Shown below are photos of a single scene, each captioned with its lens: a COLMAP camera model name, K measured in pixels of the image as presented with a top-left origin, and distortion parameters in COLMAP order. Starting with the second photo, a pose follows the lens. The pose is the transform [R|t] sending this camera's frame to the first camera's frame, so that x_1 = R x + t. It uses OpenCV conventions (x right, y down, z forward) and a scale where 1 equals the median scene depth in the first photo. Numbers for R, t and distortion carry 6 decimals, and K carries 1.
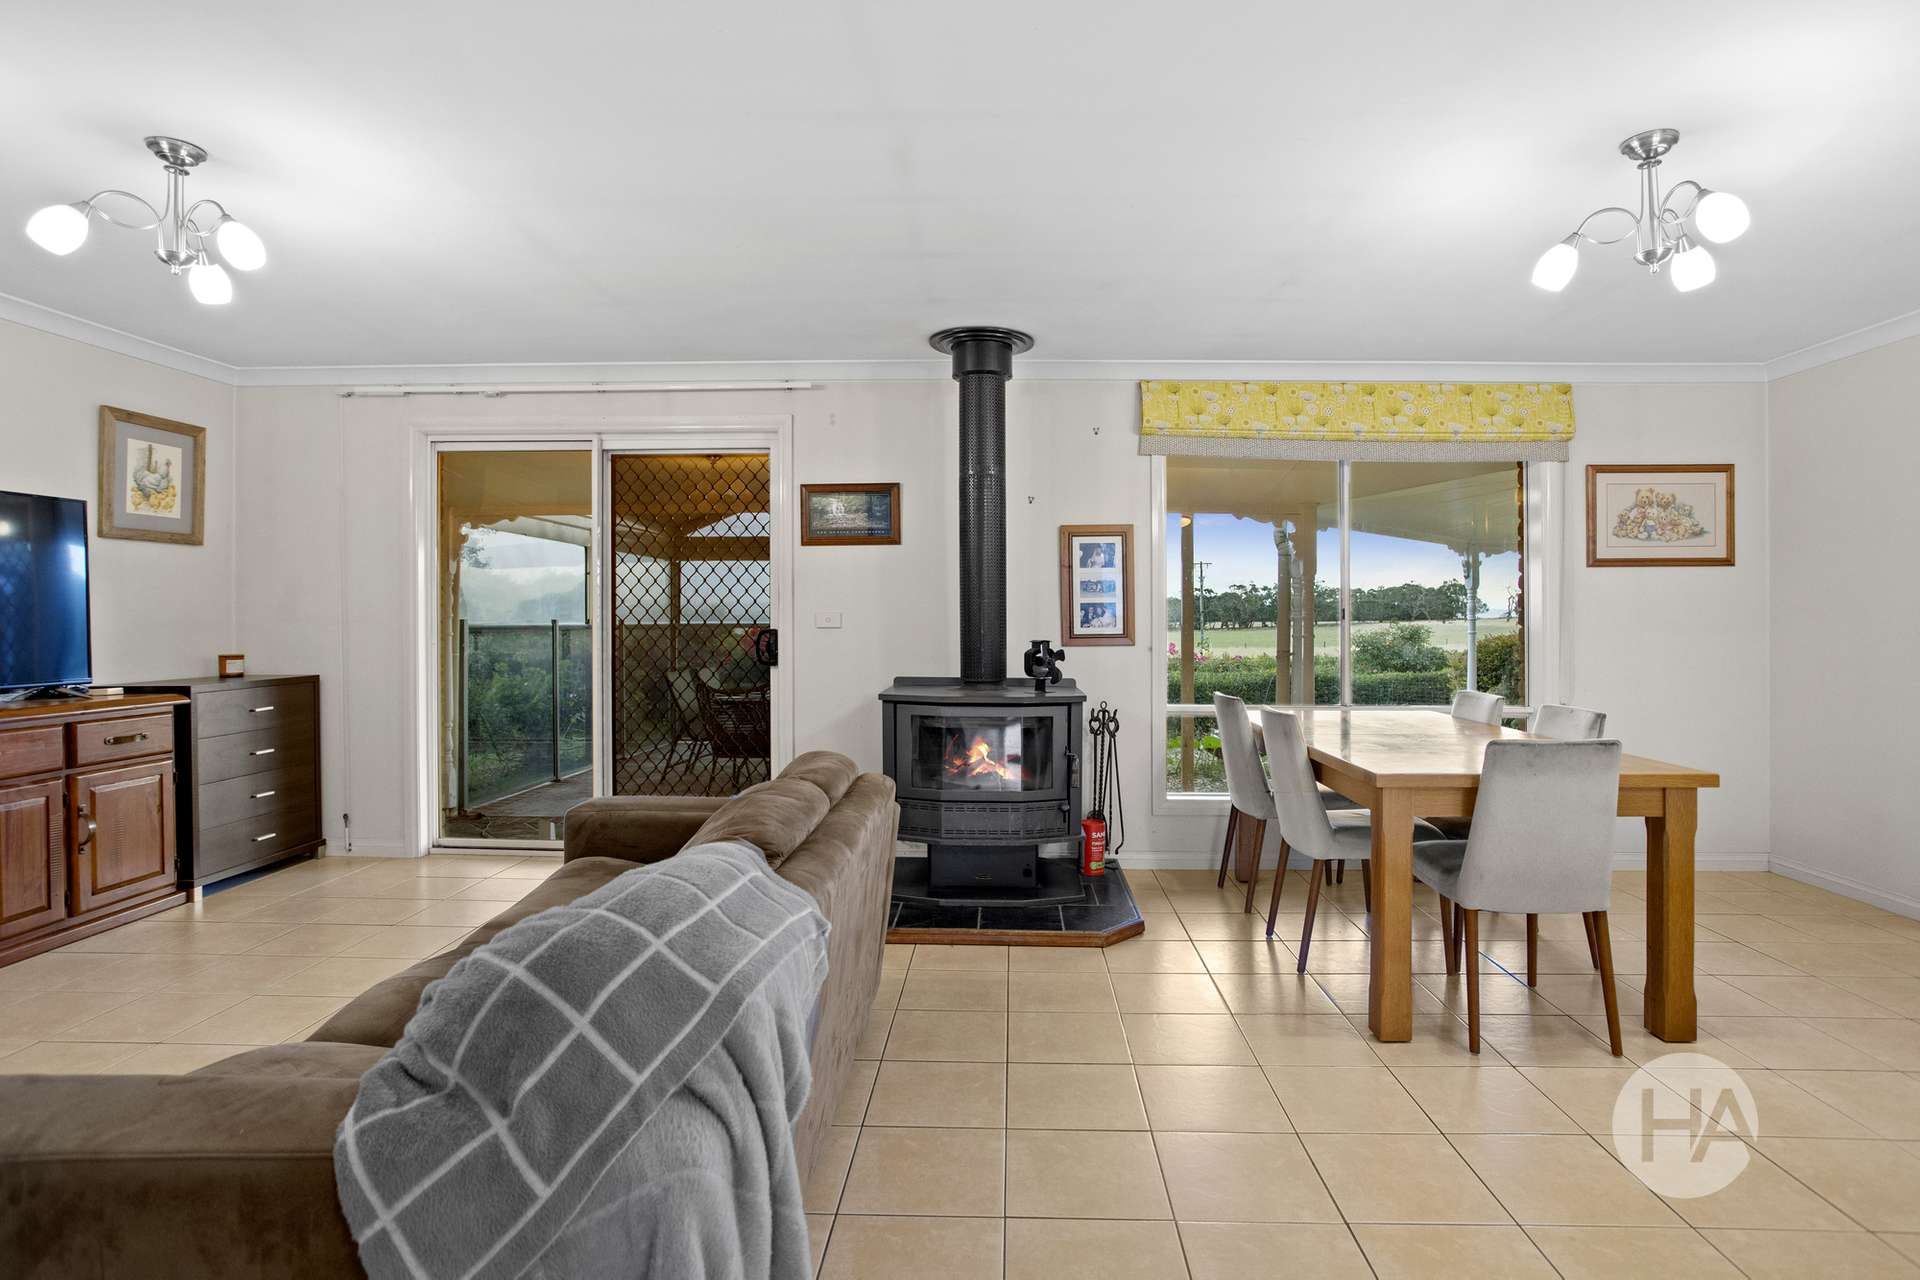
lens RADIAL K [[945.8, 0, 949.4], [0, 945.8, 617.6], [0, 0, 1]] dist [-0.064739, 0.043380]
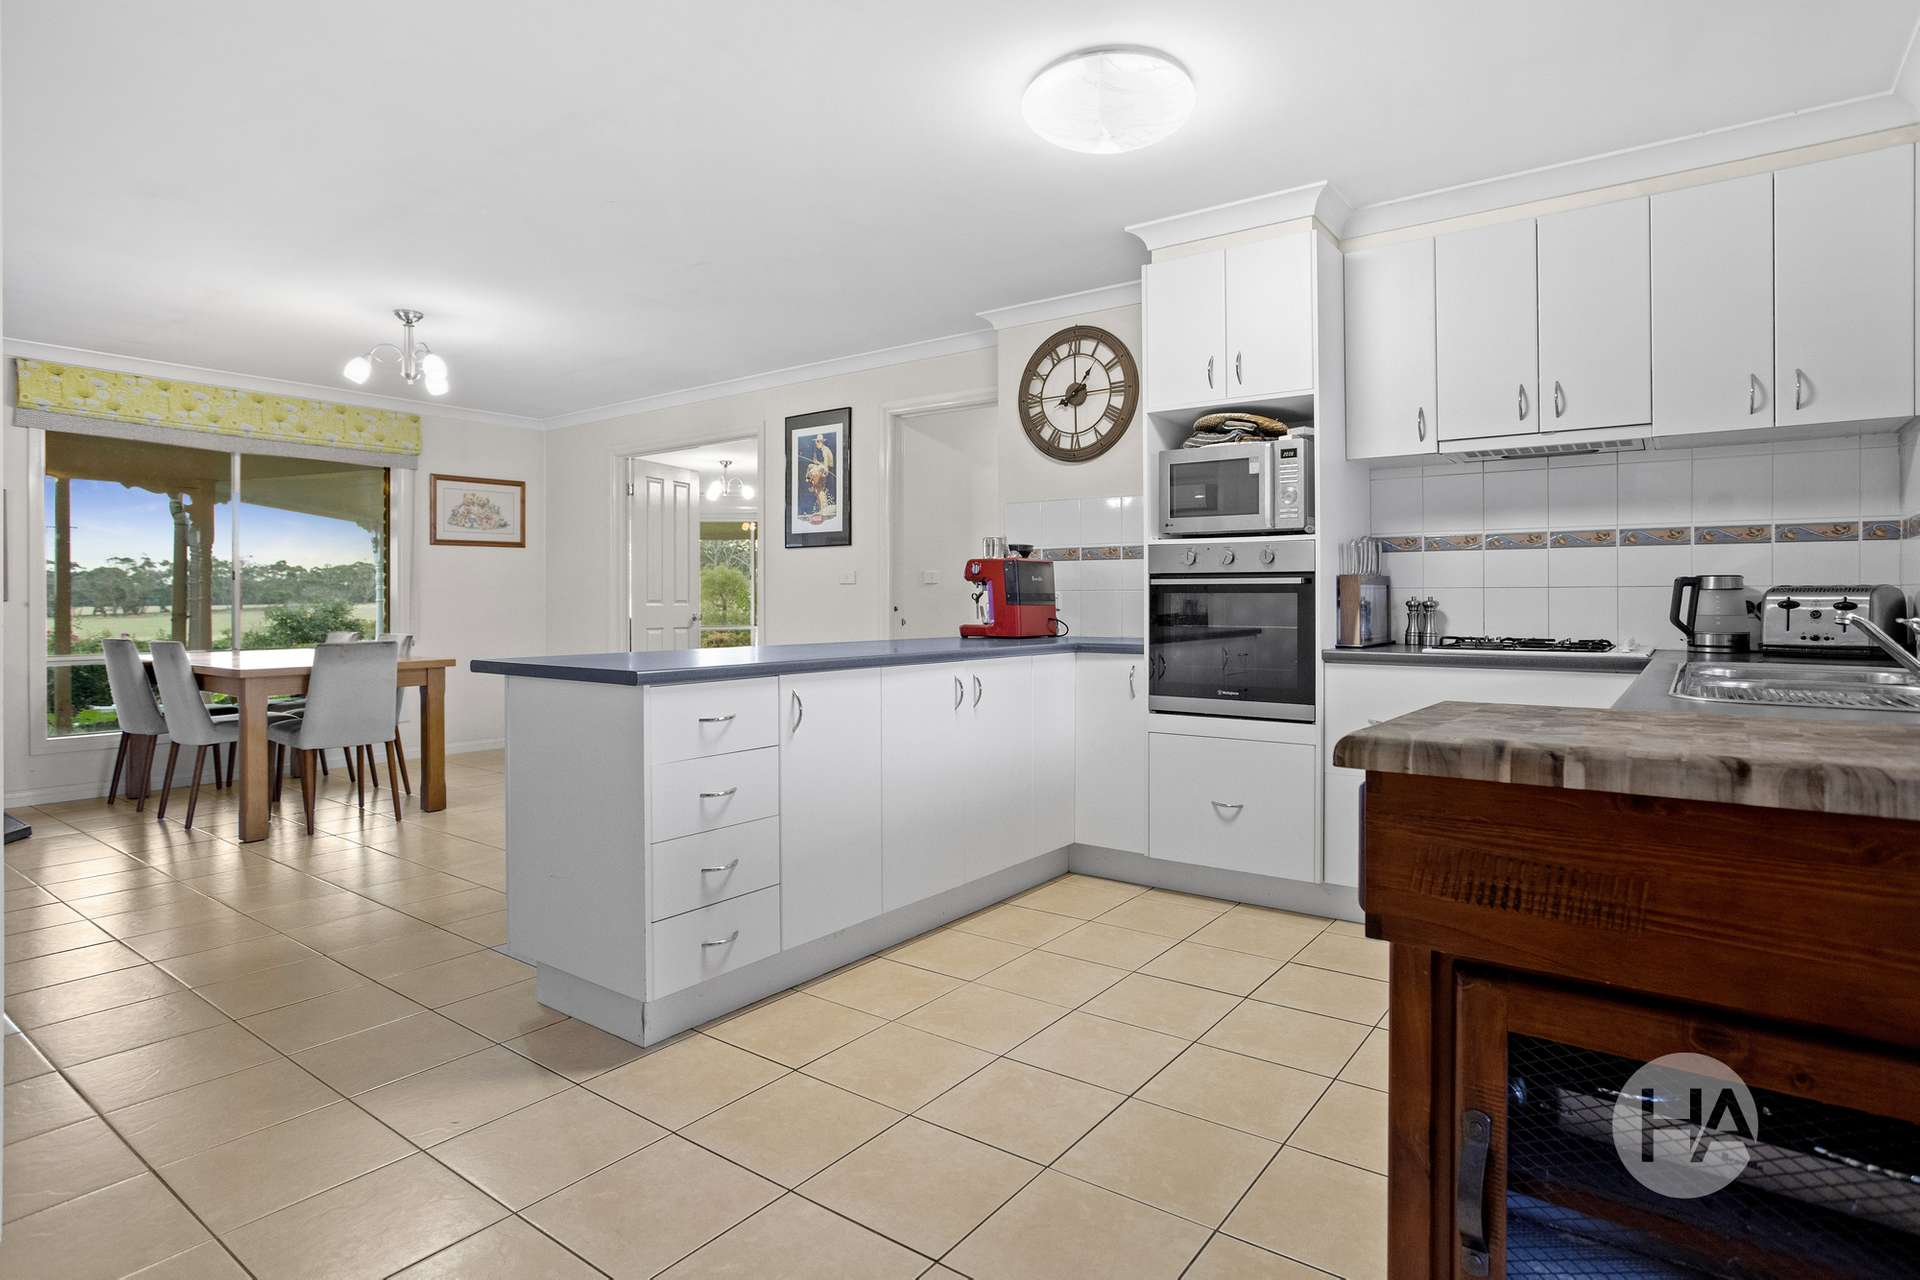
lens RADIAL K [[1019.6, 0, 950.8], [0, 1019.6, 581.7], [0, 0, 1]] dist [-0.002081, 0.001618]
pose [[0.556263, 0.005391, 0.830989, -0.171654], [0.008920, 0.999883, -0.012458, 0.028804], [-0.830959, 0.014342, 0.556149, -0.539394]]
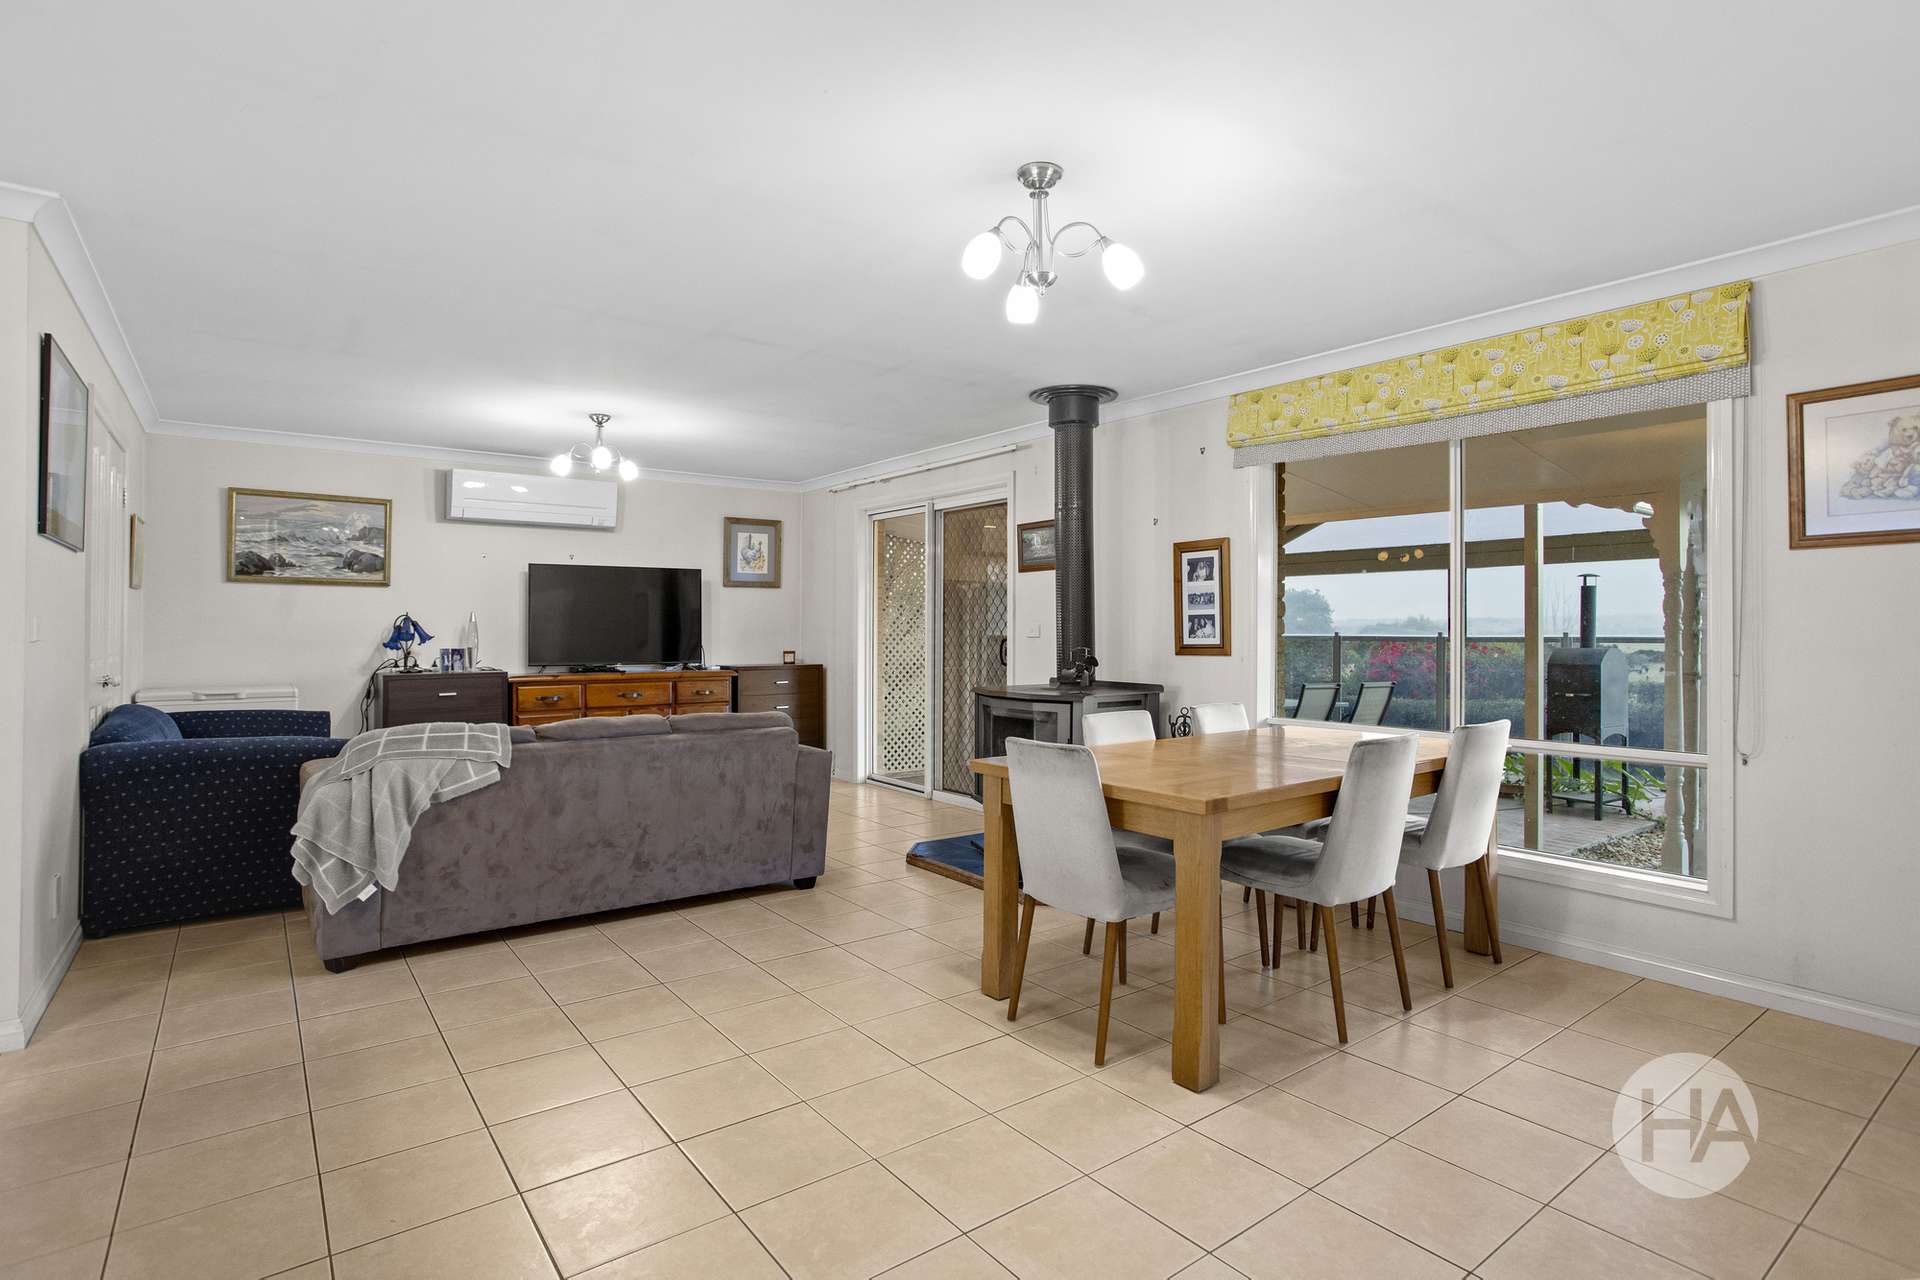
lens RADIAL K [[945.8, 0, 949.4], [0, 945.8, 617.6], [0, 0, 1]] dist [-0.064739, 0.043380]
pose [[0.635148, -0.010781, -0.772315, 0.803997], [0.002126, 0.999923, -0.012209, 0.000025], [0.772388, 0.006113, 0.635122, 0.122646]]
